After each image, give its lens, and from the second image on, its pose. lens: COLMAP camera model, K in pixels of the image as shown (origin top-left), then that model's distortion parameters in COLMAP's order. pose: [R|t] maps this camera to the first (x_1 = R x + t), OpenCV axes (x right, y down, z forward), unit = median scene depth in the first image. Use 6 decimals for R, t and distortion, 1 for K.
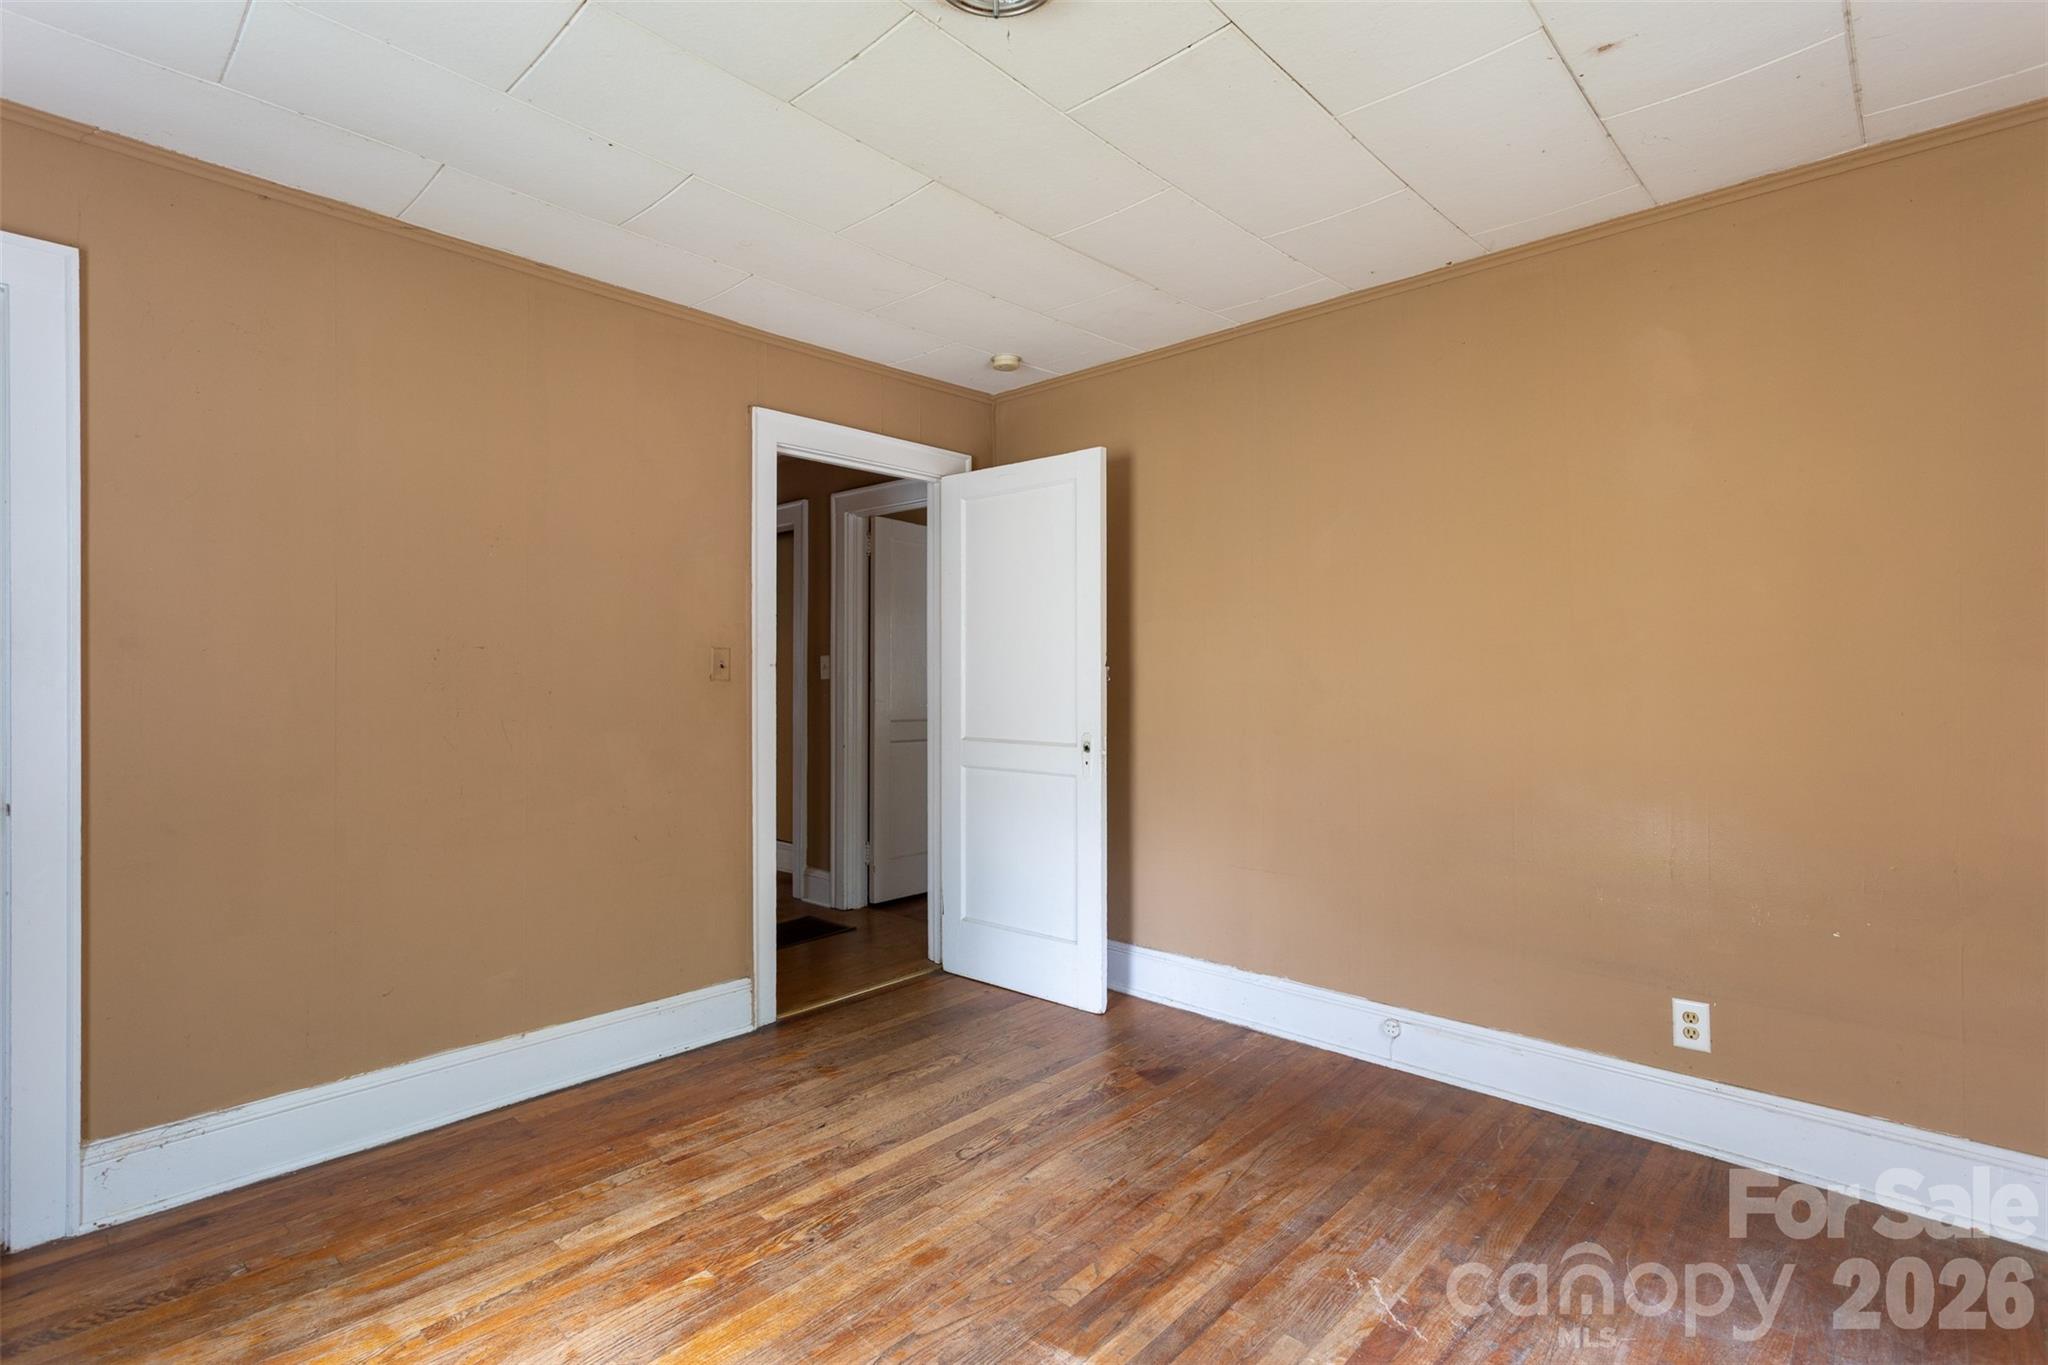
lens RADIAL K [[979.8, 0, 1032.3], [0, 979.8, 673.1], [0, 0, 1]] dist [0.002056, 0.001859]
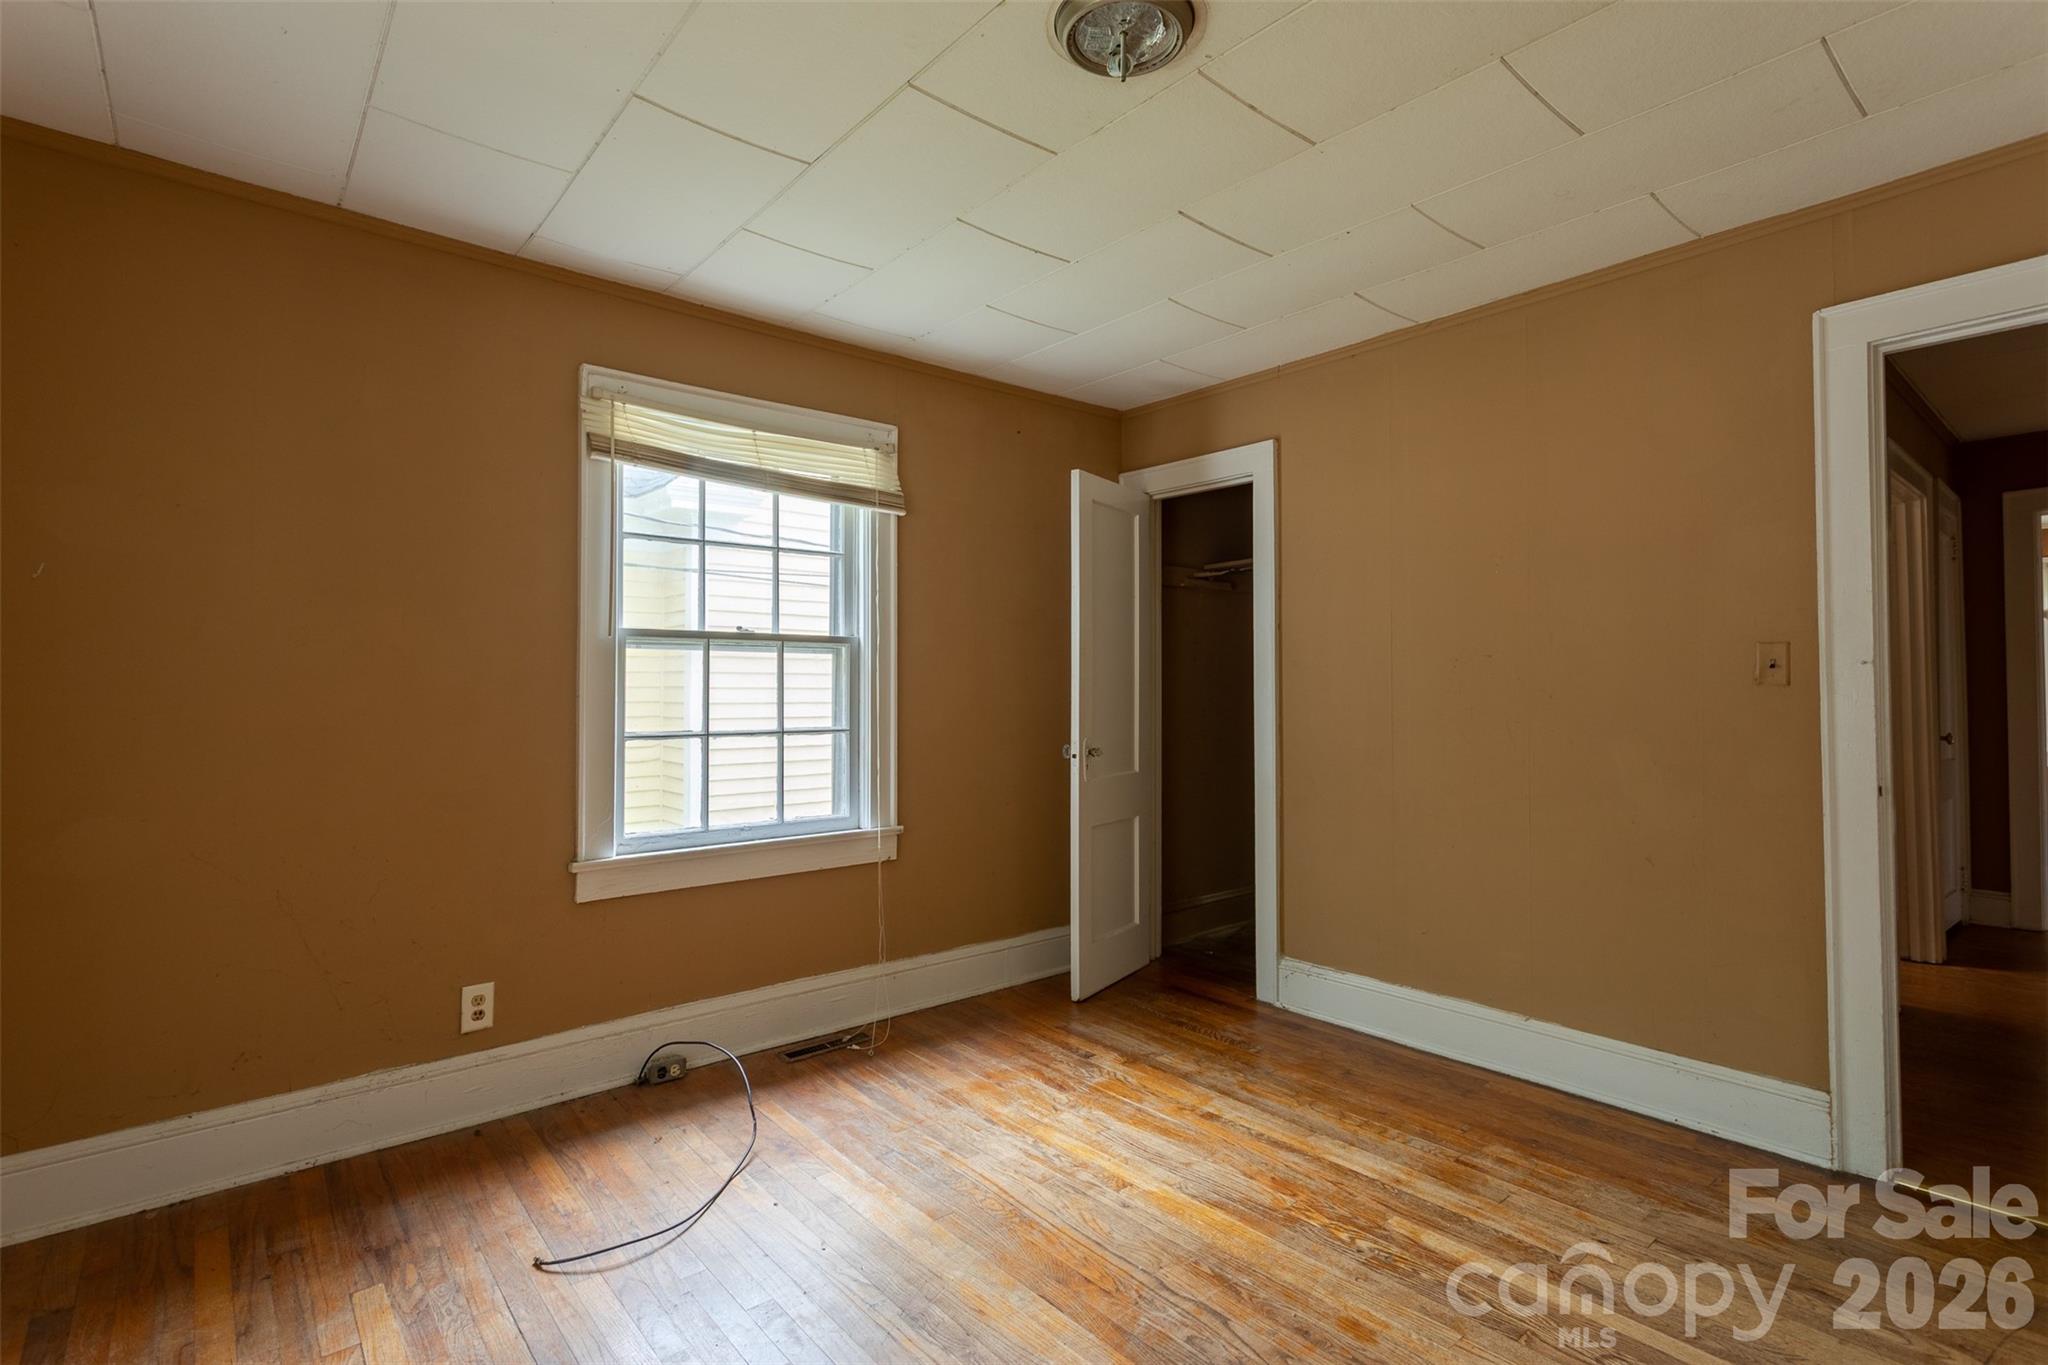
lens RADIAL K [[979.8, 0, 1032.3], [0, 979.8, 673.1], [0, 0, 1]] dist [0.002056, 0.001859]
pose [[-0.131455, -0.014660, -0.991214, 0.790592], [0.009377, 0.999828, -0.016031, 0.008524], [0.991278, -0.011402, -0.131295, 0.793709]]
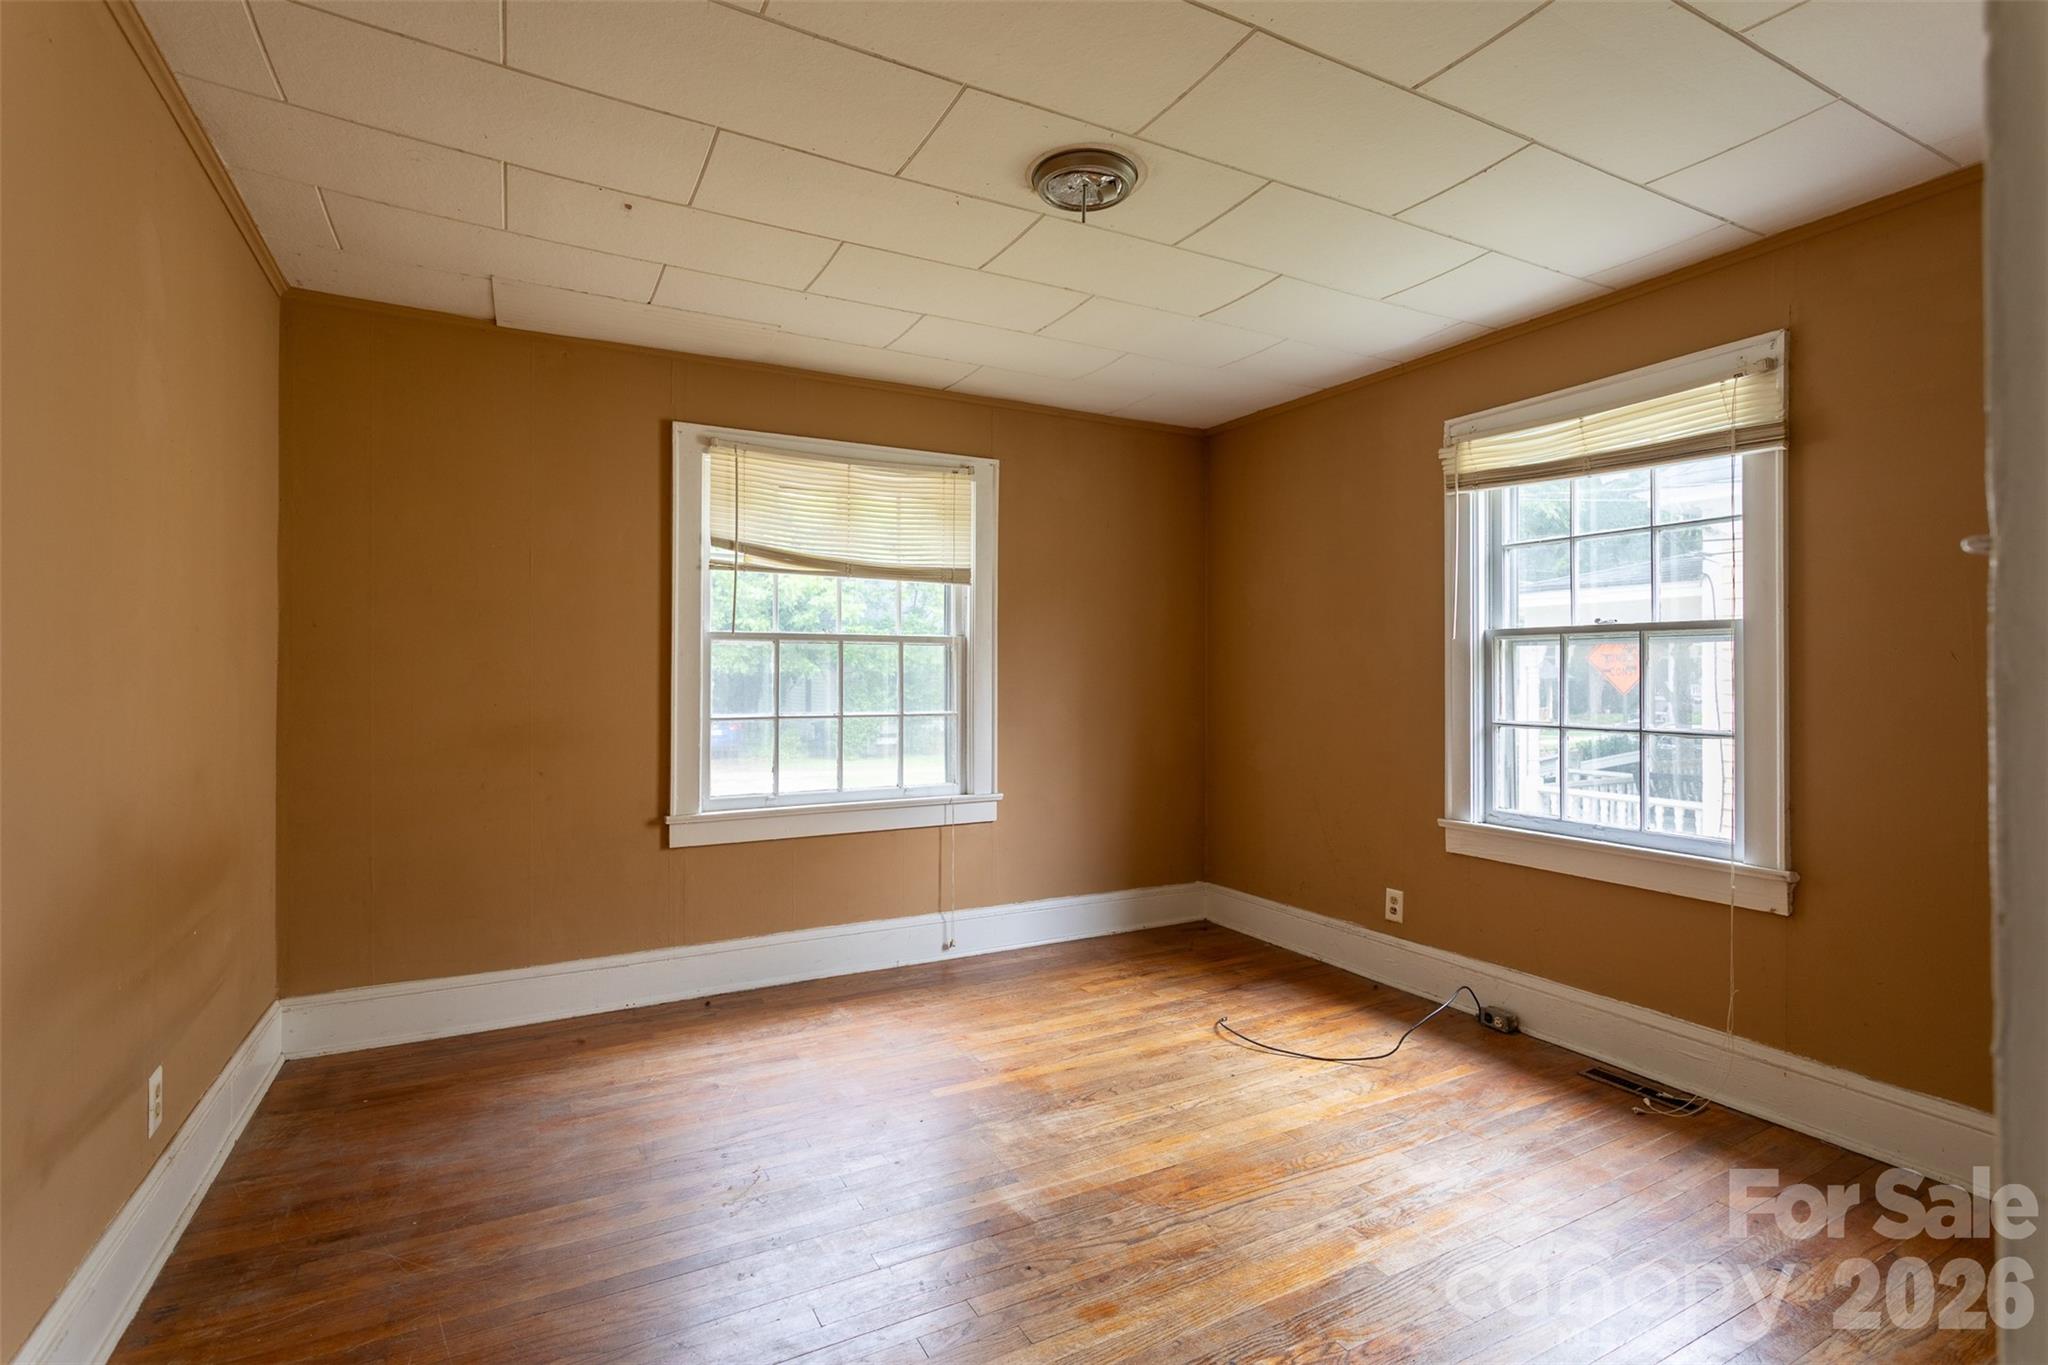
lens RADIAL K [[940.7, 0, 1024.0], [0, 940.7, 682.5], [0, 0, 1]] dist [0.000429, -0.000041]
pose [[-0.942934, -0.005428, 0.332935, -0.314561], [-0.005109, 0.999985, 0.001833, 0.004967], [-0.332940, 0.000028, -0.942948, 1.769637]]
